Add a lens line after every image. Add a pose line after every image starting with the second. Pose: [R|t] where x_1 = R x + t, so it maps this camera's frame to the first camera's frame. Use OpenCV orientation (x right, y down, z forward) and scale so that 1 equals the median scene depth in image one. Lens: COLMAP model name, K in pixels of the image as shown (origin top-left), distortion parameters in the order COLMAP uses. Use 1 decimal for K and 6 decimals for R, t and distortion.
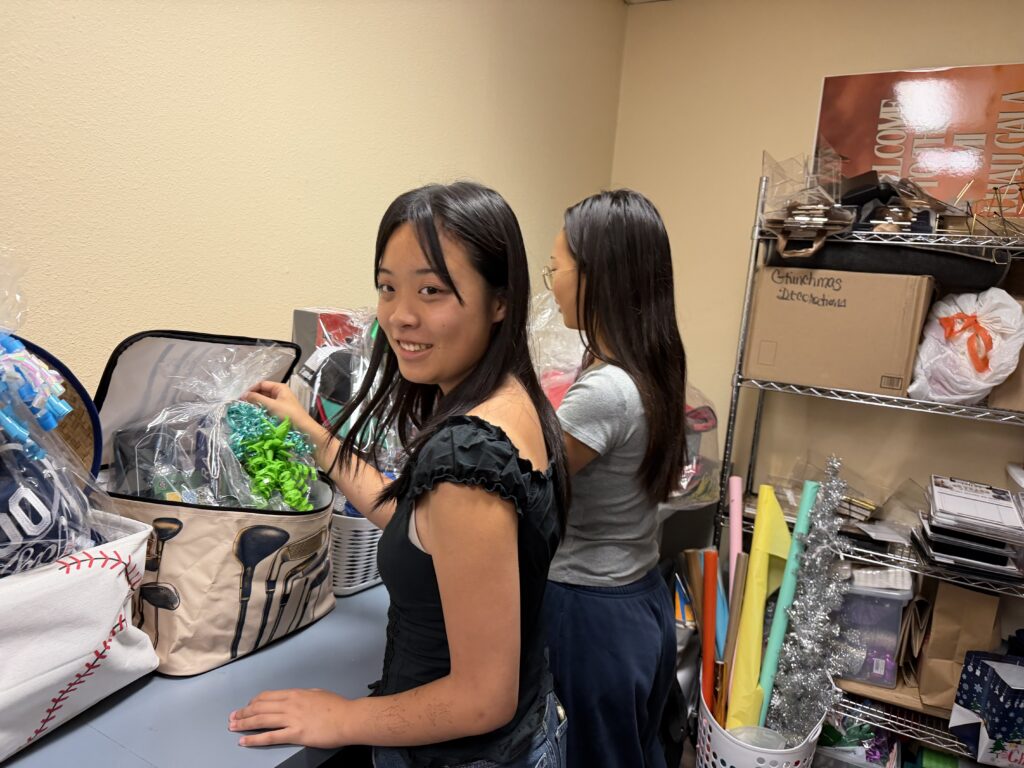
lens RADIAL K [[739.7, 0, 511.7], [0, 739.7, 389.9], [0, 0, 1]] dist [0.028615, -0.025462]
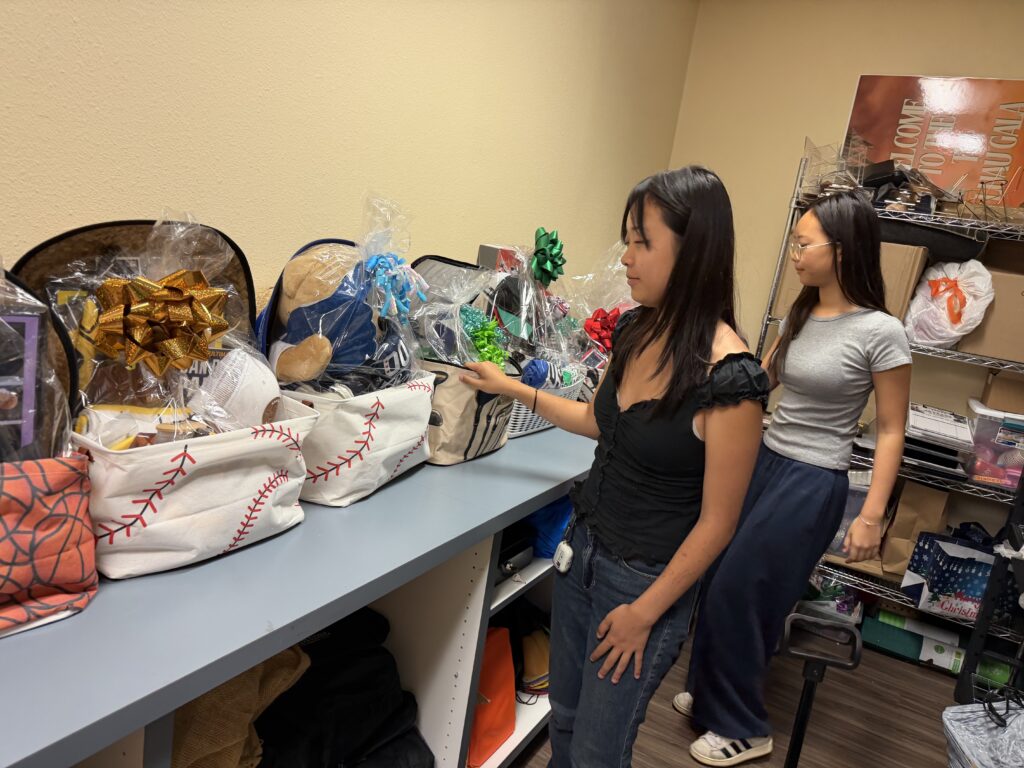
lens RADIAL K [[739.7, 0, 511.7], [0, 739.7, 389.9], [0, 0, 1]] dist [0.028615, -0.025462]
pose [[0.997827, 0.065717, 0.004833, -0.146678], [-0.065888, 0.994053, 0.086707, 0.029026], [0.000893, -0.086837, 0.996222, -0.313942]]
